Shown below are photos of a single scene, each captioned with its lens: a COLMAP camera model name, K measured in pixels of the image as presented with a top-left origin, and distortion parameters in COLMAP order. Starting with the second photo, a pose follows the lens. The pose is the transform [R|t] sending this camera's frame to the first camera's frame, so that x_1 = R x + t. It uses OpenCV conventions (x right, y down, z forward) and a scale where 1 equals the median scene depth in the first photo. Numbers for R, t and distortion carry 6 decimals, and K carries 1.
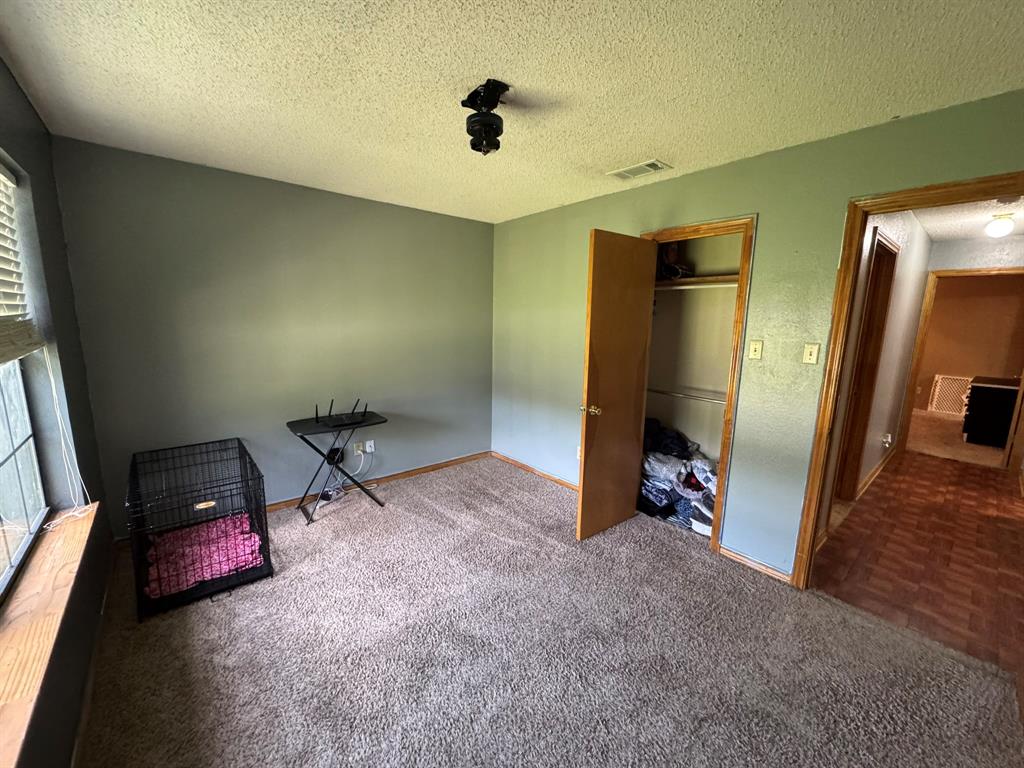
lens RADIAL K [[408.8, 0, 510.1], [0, 408.8, 384.3], [0, 0, 1]] dist [-0.000488, -0.000001]
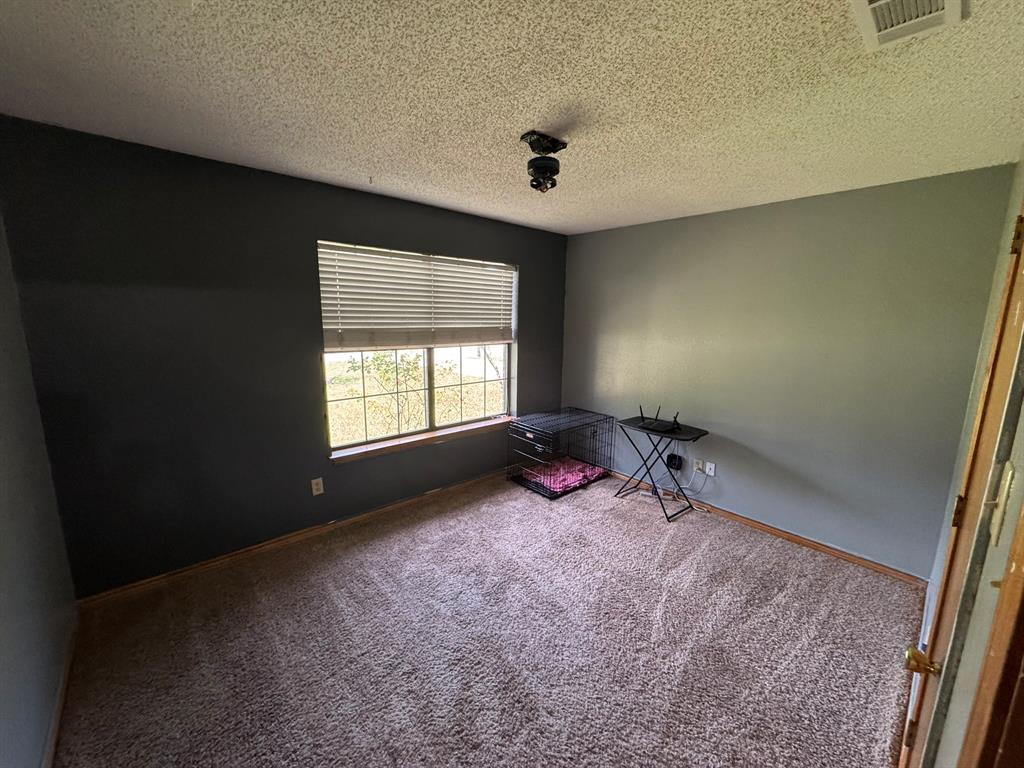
lens RADIAL K [[408.8, 0, 510.0], [0, 408.8, 387.4], [0, 0, 1]] dist [-0.000488, -0.000001]
pose [[0.022865, 0.159387, -0.986951, 0.717574], [-0.180801, 0.971591, 0.152718, -0.120978], [0.983254, 0.174950, 0.051033, 0.592405]]
